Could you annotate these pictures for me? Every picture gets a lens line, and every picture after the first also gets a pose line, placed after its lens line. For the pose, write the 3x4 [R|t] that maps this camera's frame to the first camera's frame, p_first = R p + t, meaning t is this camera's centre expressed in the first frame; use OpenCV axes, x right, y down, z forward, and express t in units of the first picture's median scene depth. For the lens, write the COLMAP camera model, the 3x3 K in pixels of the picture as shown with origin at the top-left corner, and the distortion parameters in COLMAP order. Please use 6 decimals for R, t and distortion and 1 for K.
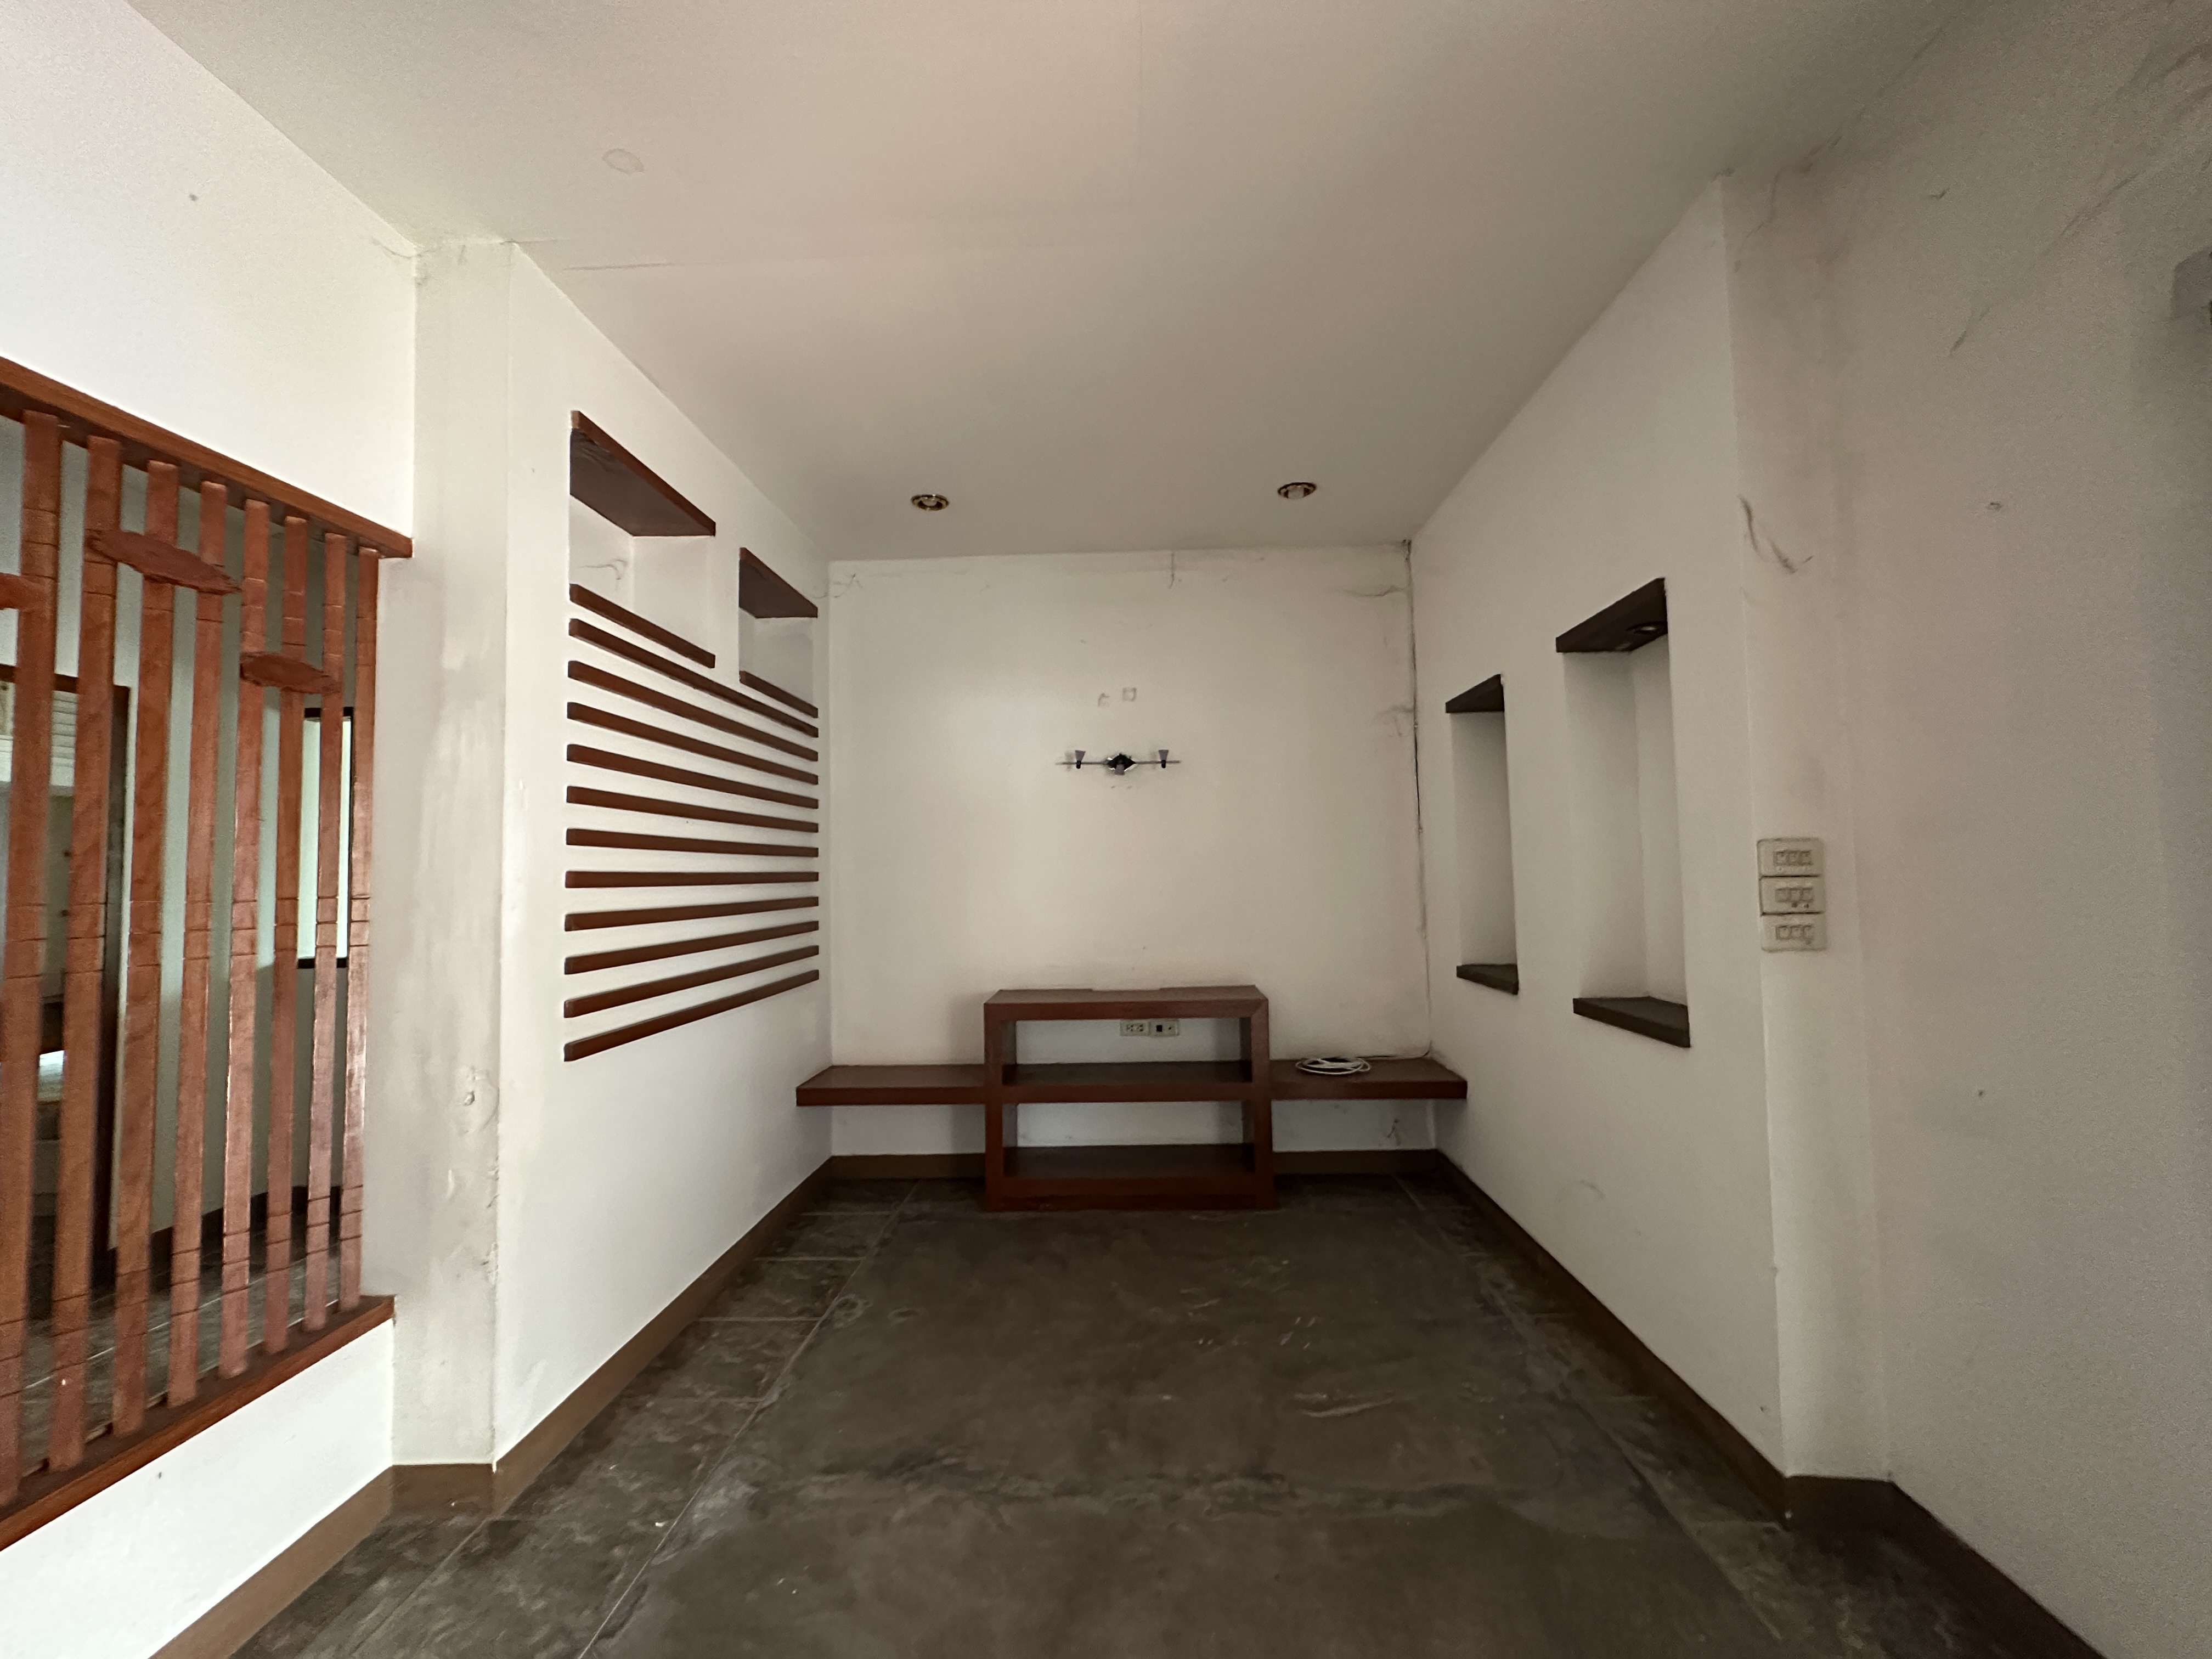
lens RADIAL K [[880.7, 0, 1109.1], [0, 880.7, 826.5], [0, 0, 1]] dist [0.002798, -0.000383]
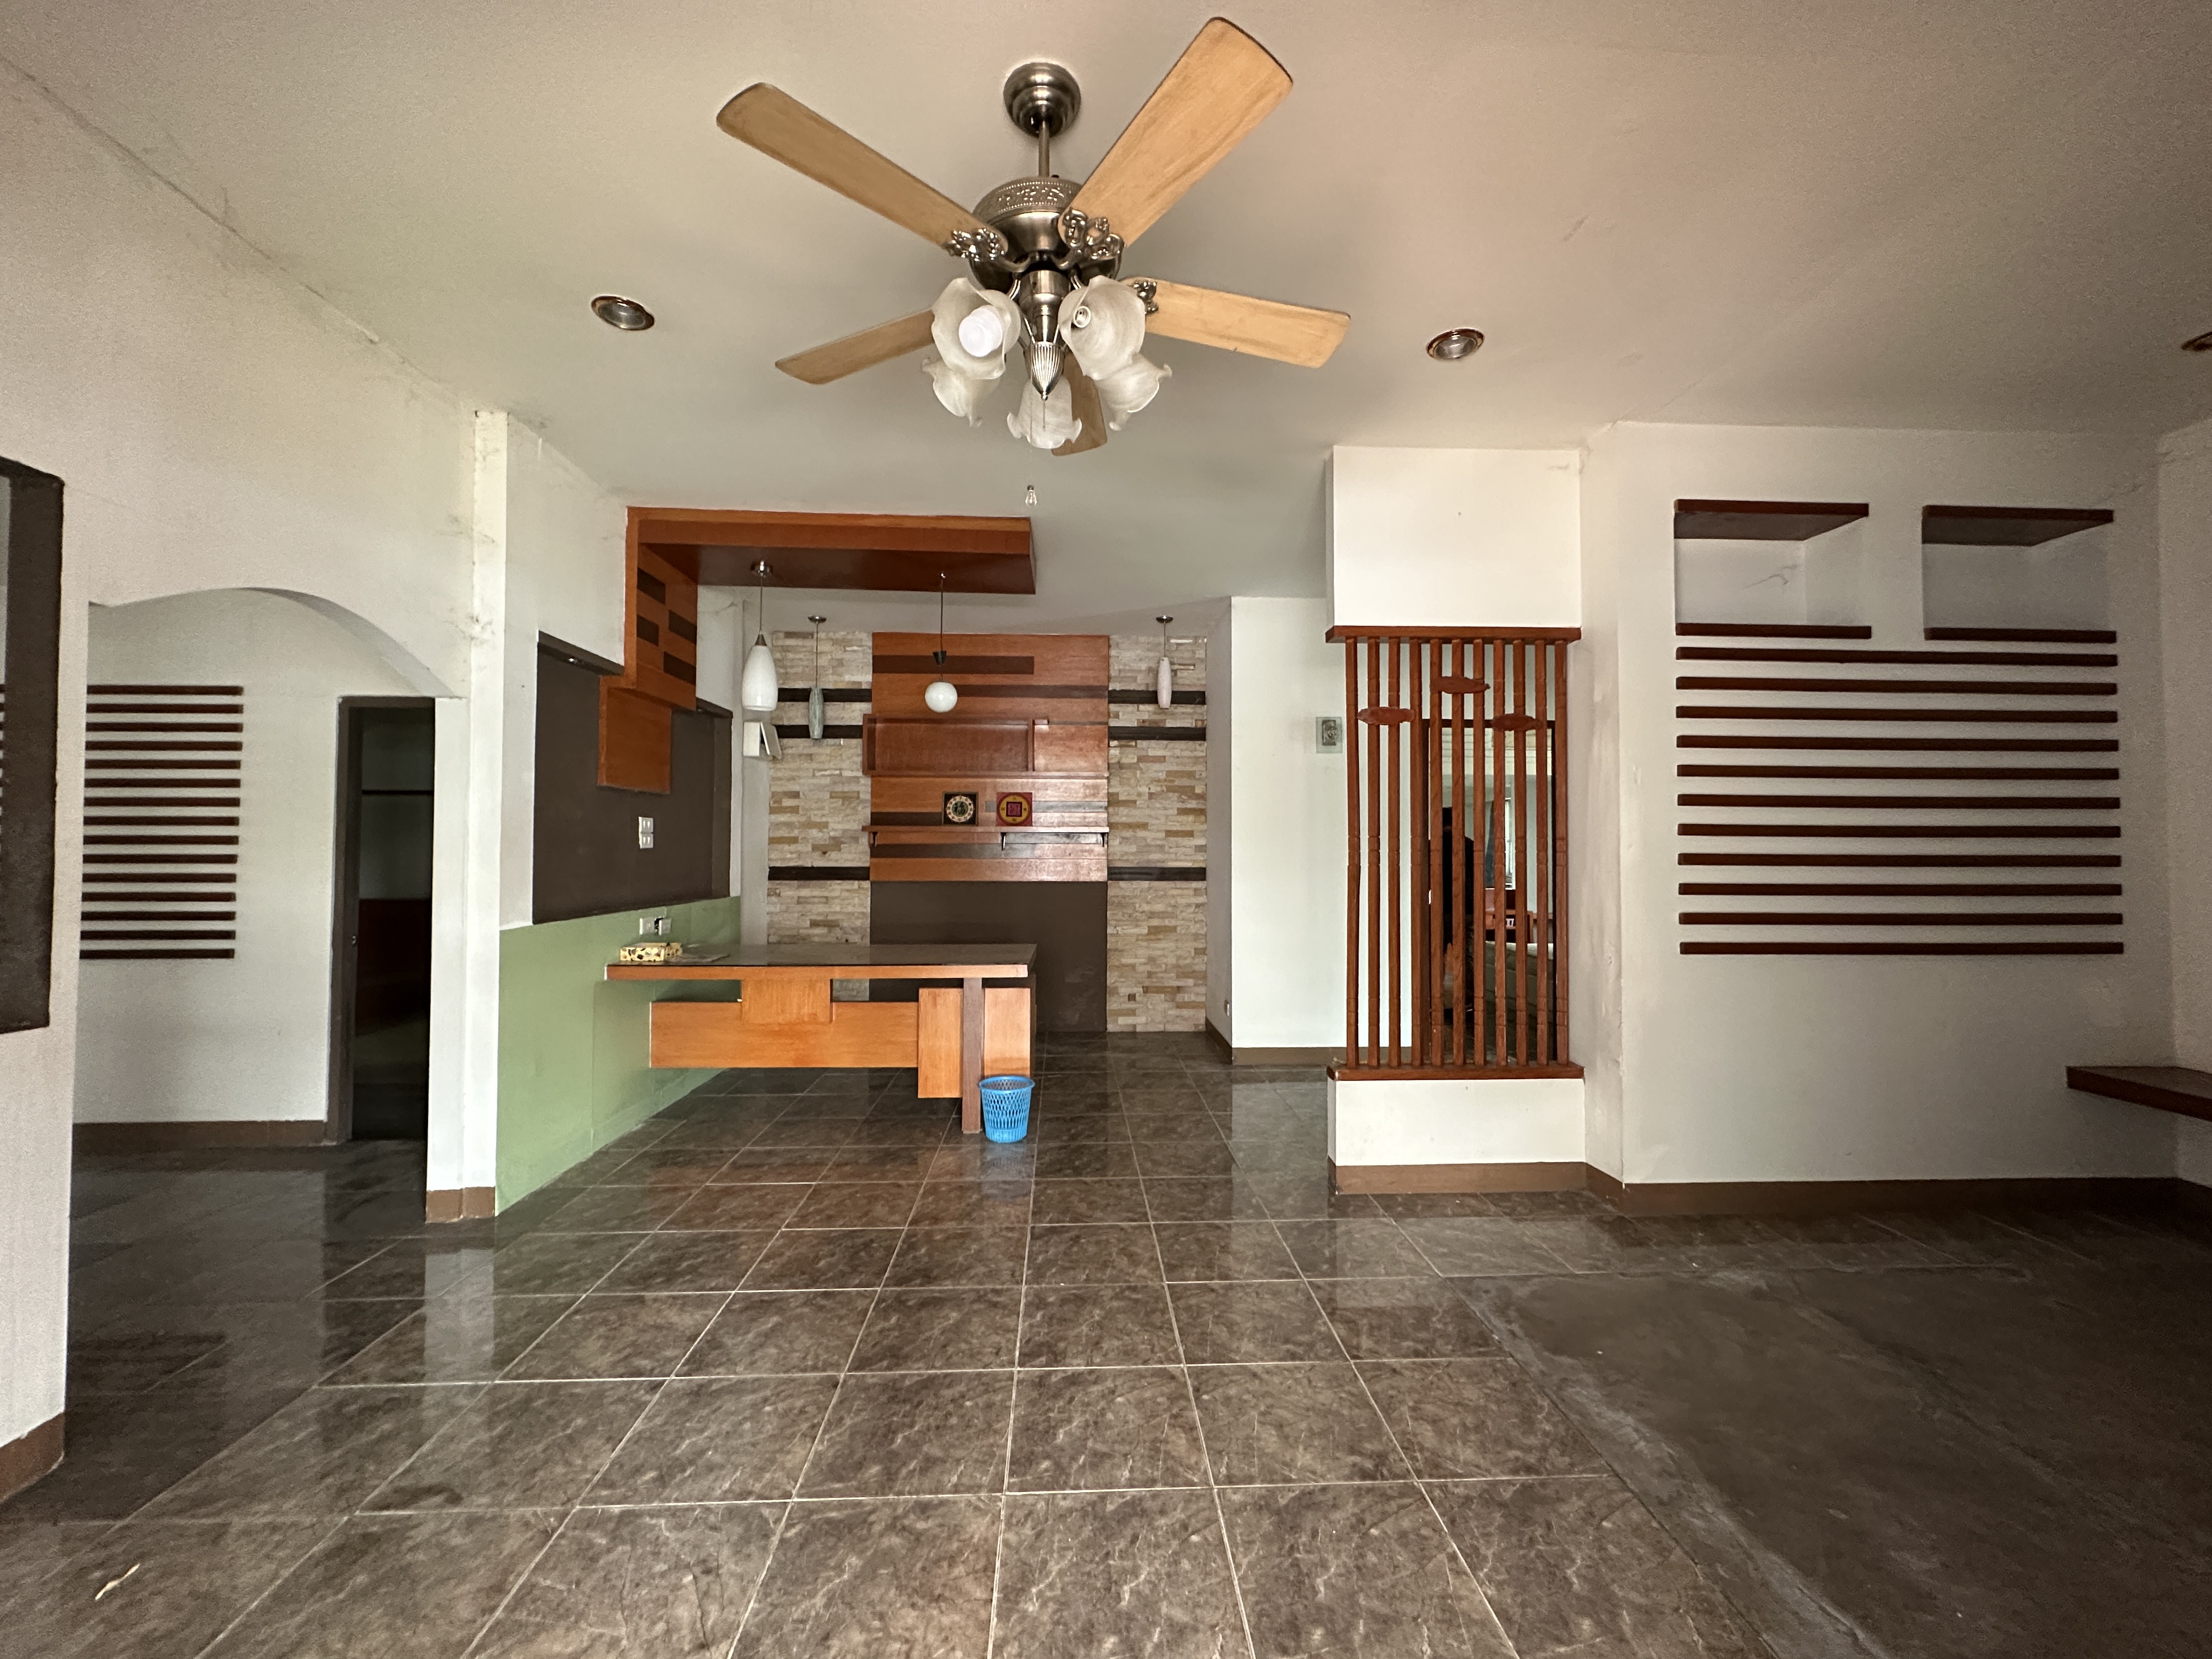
lens RADIAL K [[880.7, 0, 1103.6], [0, 880.7, 827.6], [0, 0, 1]] dist [0.002798, -0.000383]
pose [[0.075896, -0.011862, -0.997045, 0.833568], [0.046028, 0.998905, -0.008380, 0.028420], [0.996053, -0.045256, 0.076359, -0.056279]]
